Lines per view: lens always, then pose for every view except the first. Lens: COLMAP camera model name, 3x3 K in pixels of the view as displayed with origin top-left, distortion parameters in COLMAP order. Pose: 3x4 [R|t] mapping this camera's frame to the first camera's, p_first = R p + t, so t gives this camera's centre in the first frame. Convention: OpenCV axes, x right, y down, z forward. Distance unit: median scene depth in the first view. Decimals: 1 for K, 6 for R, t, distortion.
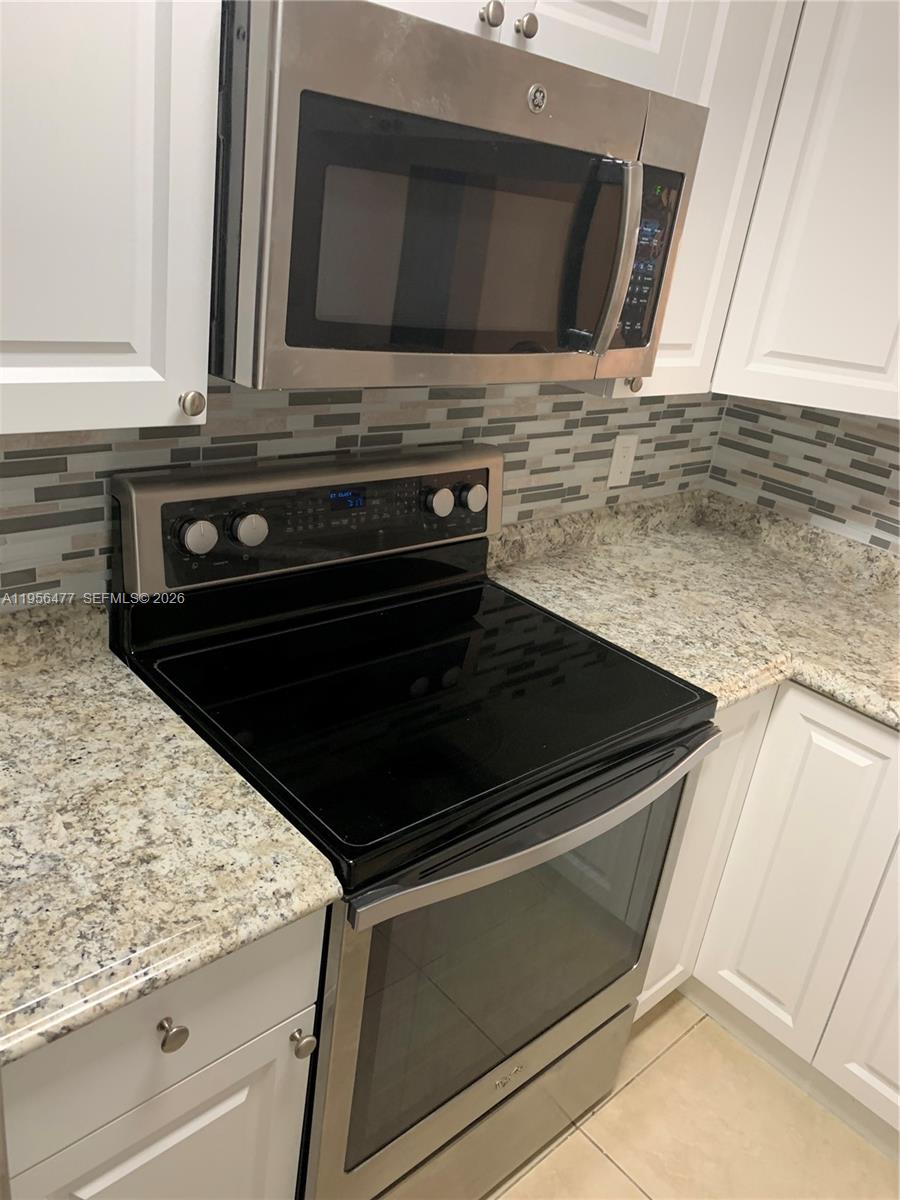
lens RADIAL K [[914.9, 0, 453.3], [0, 914.9, 585.6], [0, 0, 1]] dist [0.135899, -0.310715]
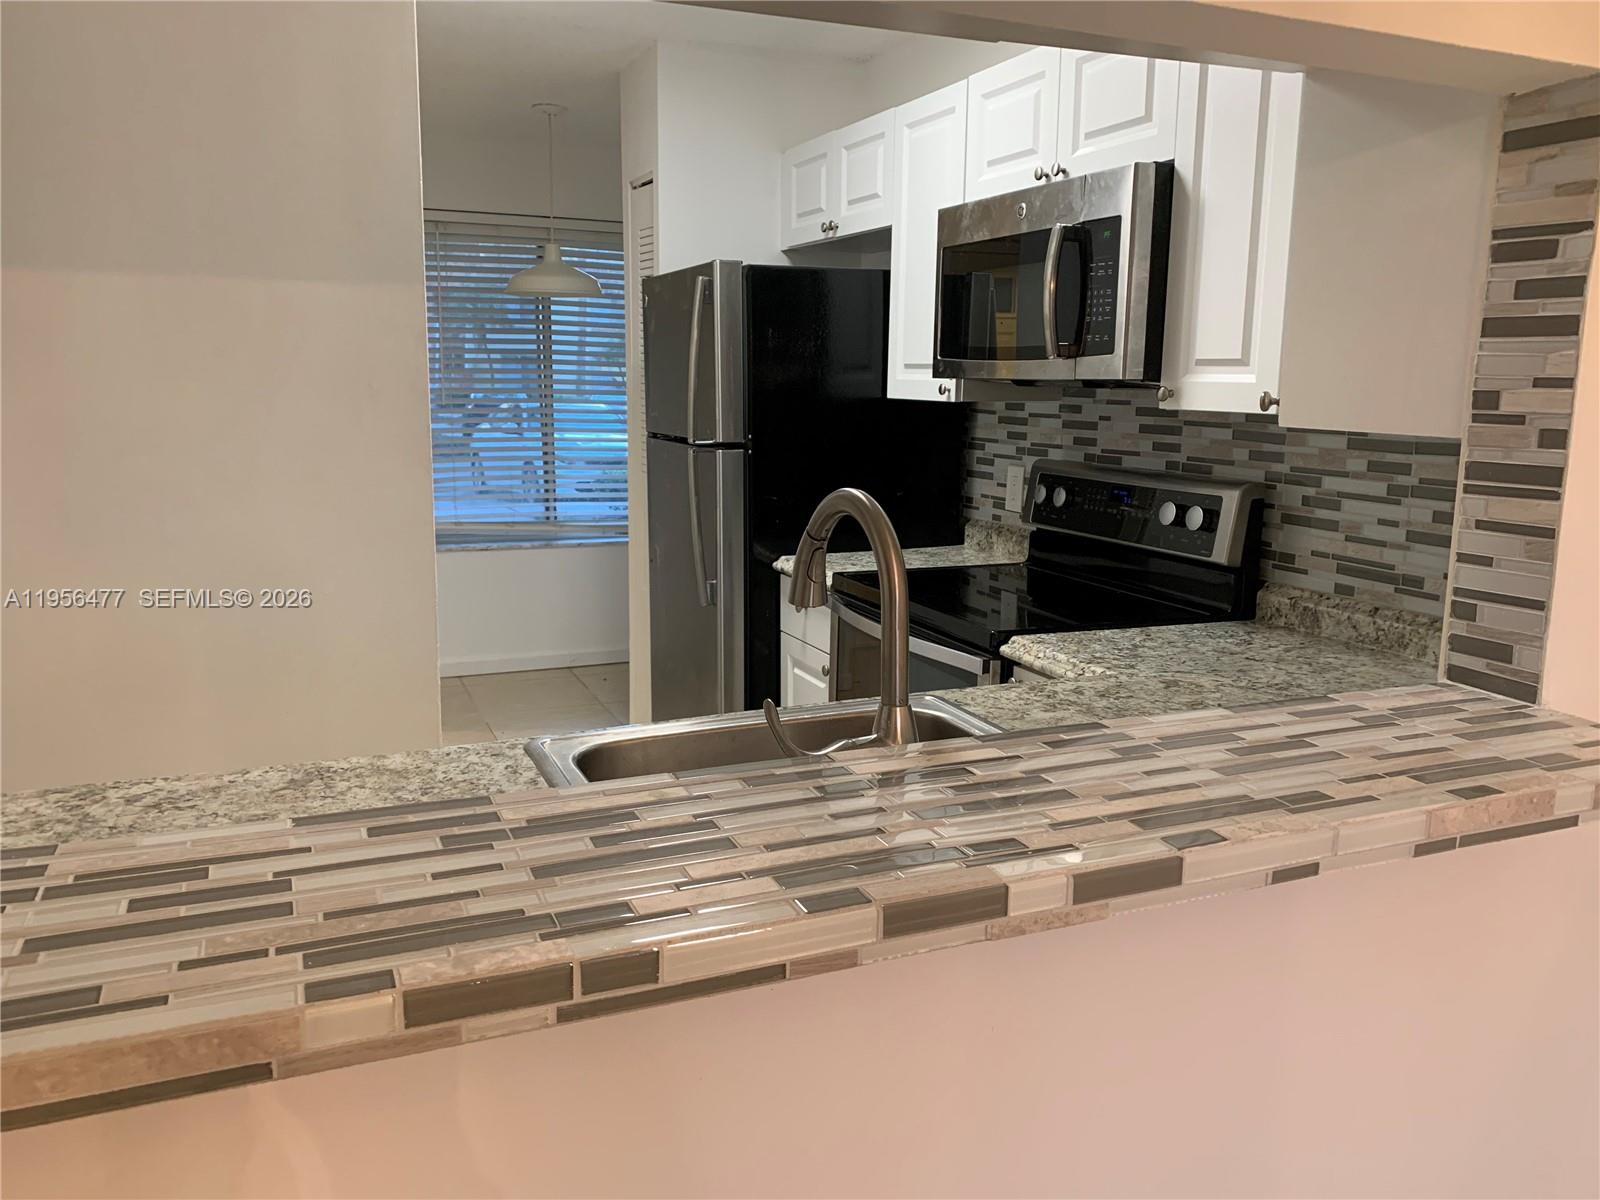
lens RADIAL K [[1219.9, 0, 795.5], [0, 1219.9, 612.8], [0, 0, 1]] dist [0.135899, -0.310715]
pose [[-0.335495, 0.044272, -0.941001, 1.402935], [-0.411113, 0.891875, 0.188535, -0.067872], [0.847602, 0.450110, -0.281019, 0.936942]]
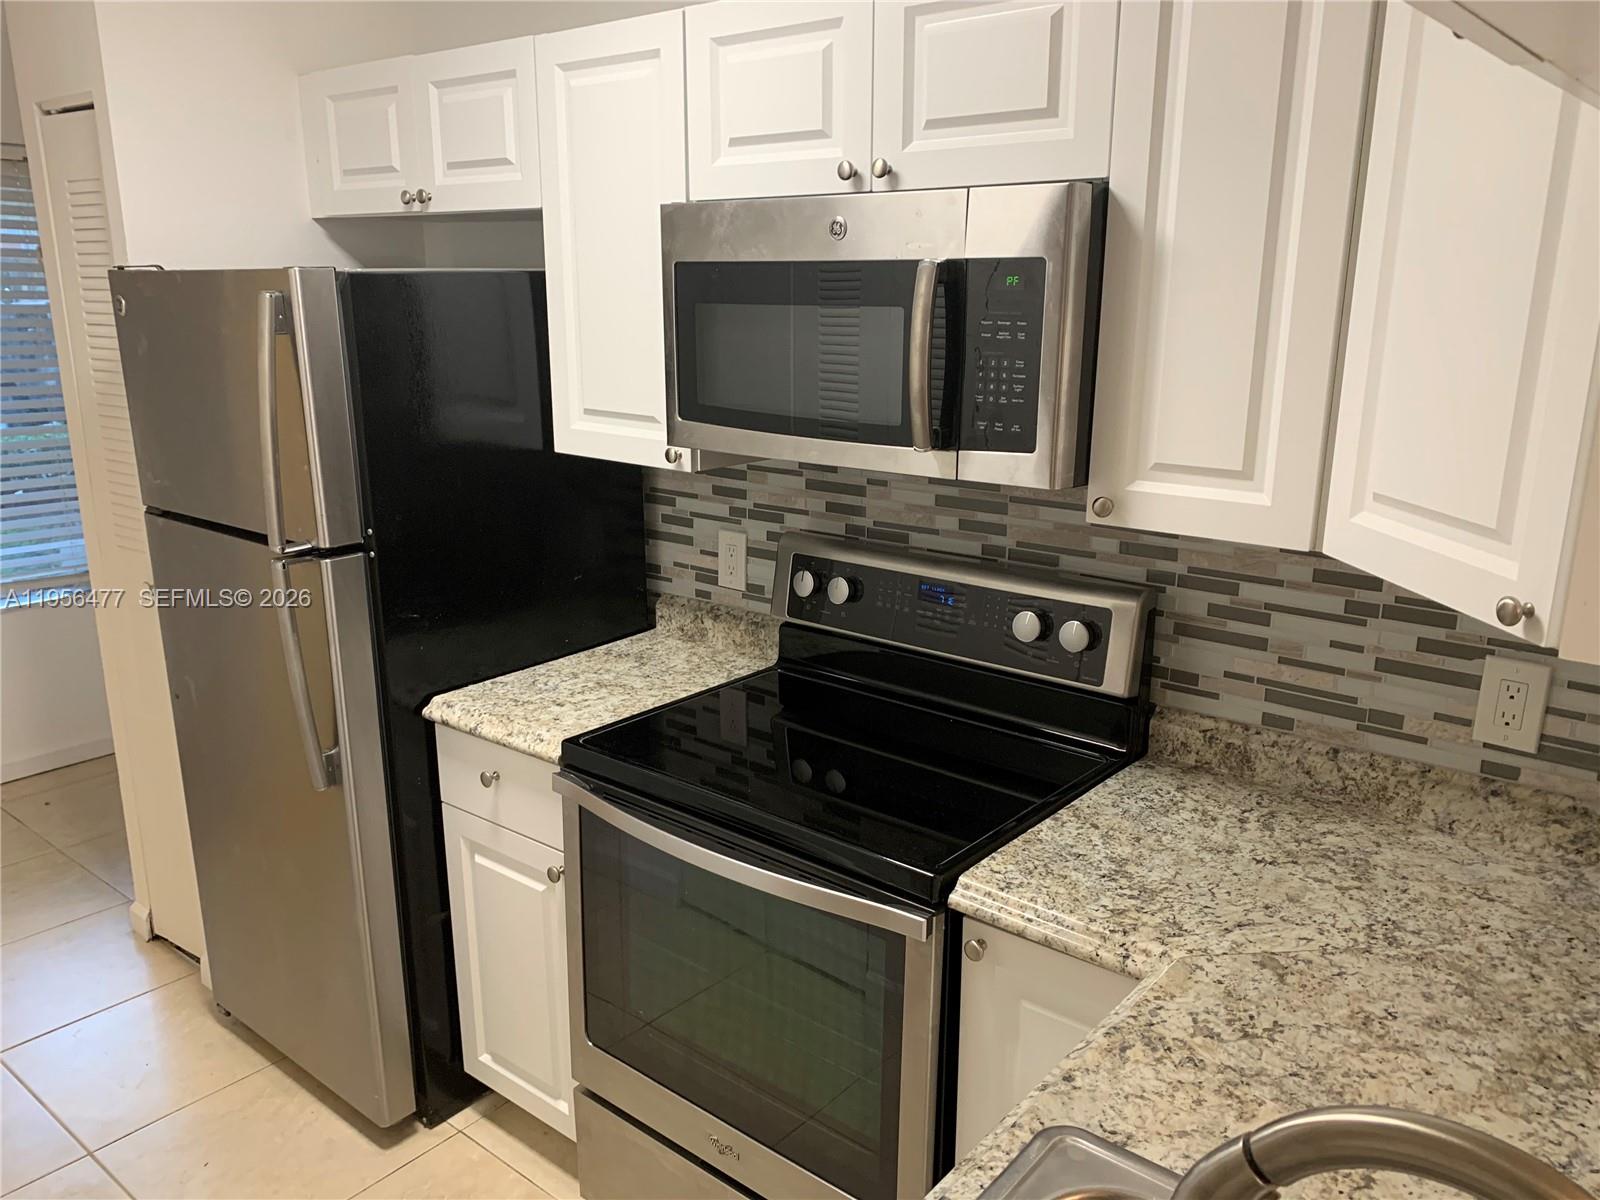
lens RADIAL K [[1219.9, 0, 795.5], [0, 1219.9, 612.8], [0, 0, 1]] dist [0.135899, -0.310715]
pose [[0.135765, 0.129294, -0.982268, 0.982719], [-0.363143, 0.928941, 0.072082, -0.092320], [0.921789, 0.346917, 0.173070, 0.488878]]
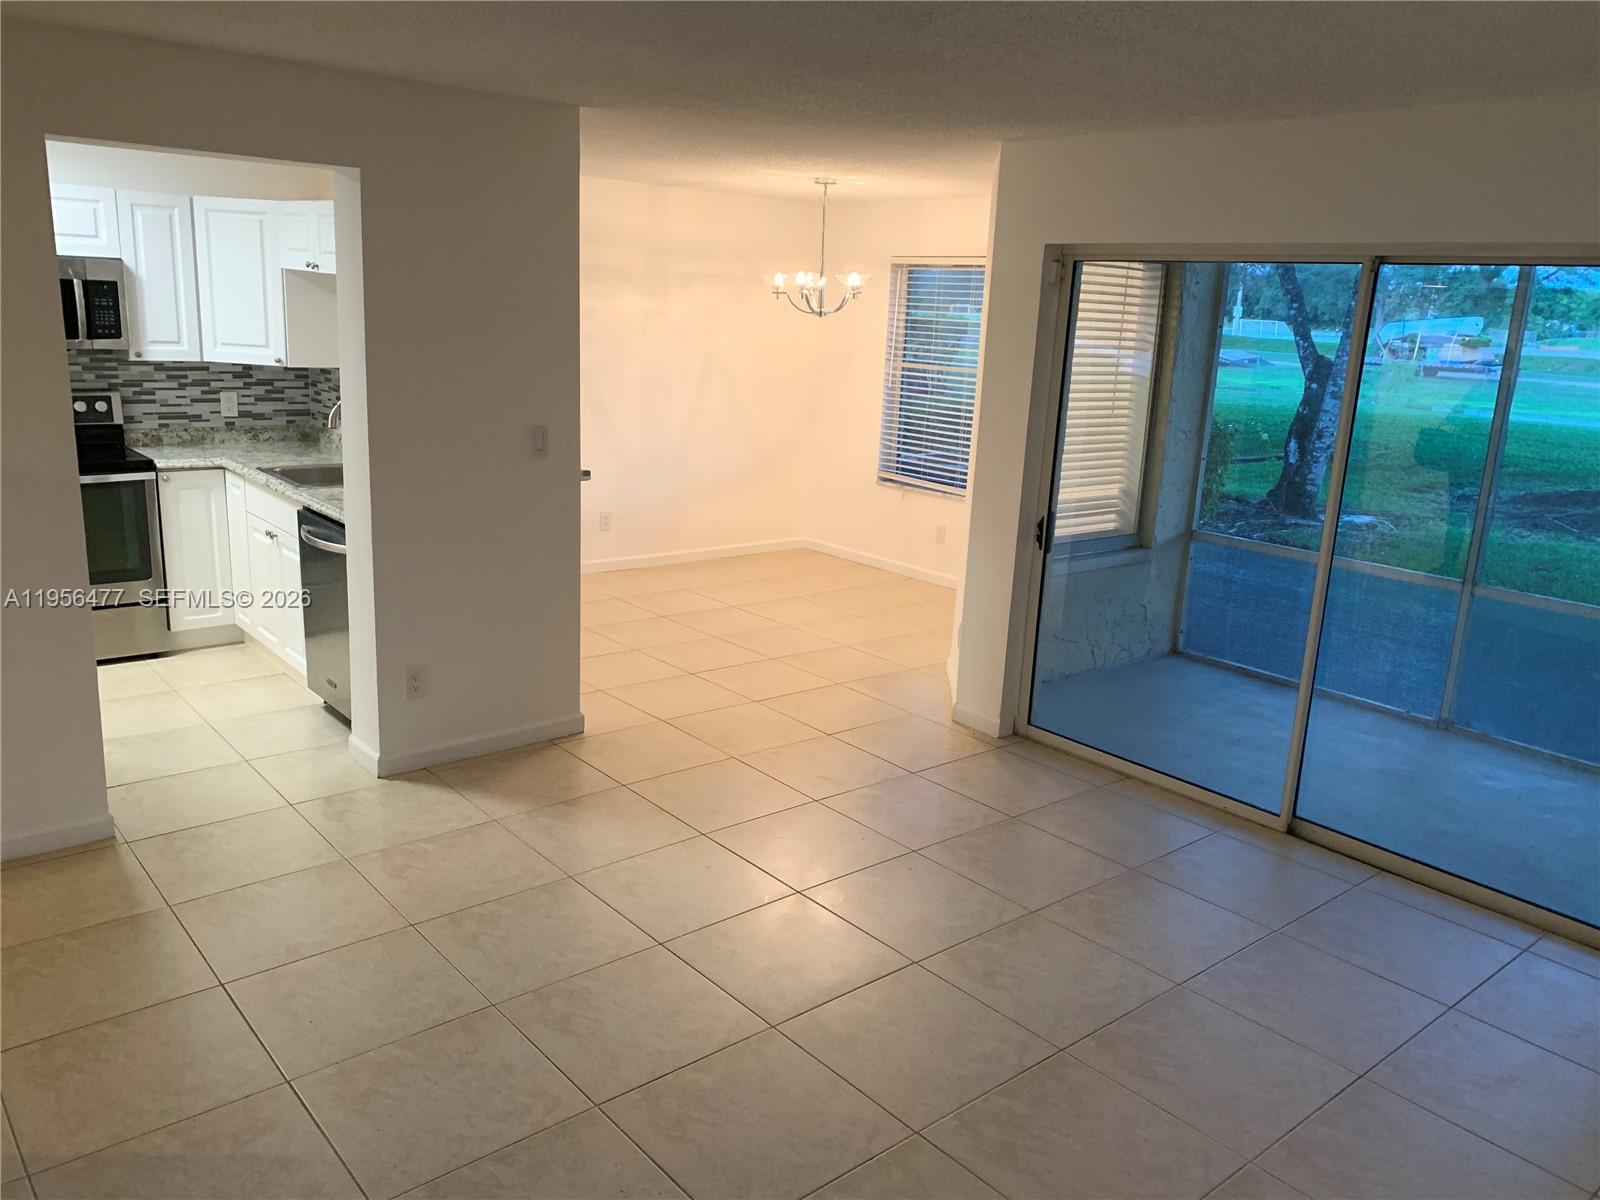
lens RADIAL K [[1226.5, 0, 800.0], [0, 1226.5, 600.0], [0, 0, 1]] dist [0.006871, 0.001479]
pose [[0.995860, -0.067806, -0.060538, 1.846400], [0.057790, 0.986360, -0.154127, 0.929437], [0.070163, 0.149991, 0.986195, -1.851278]]
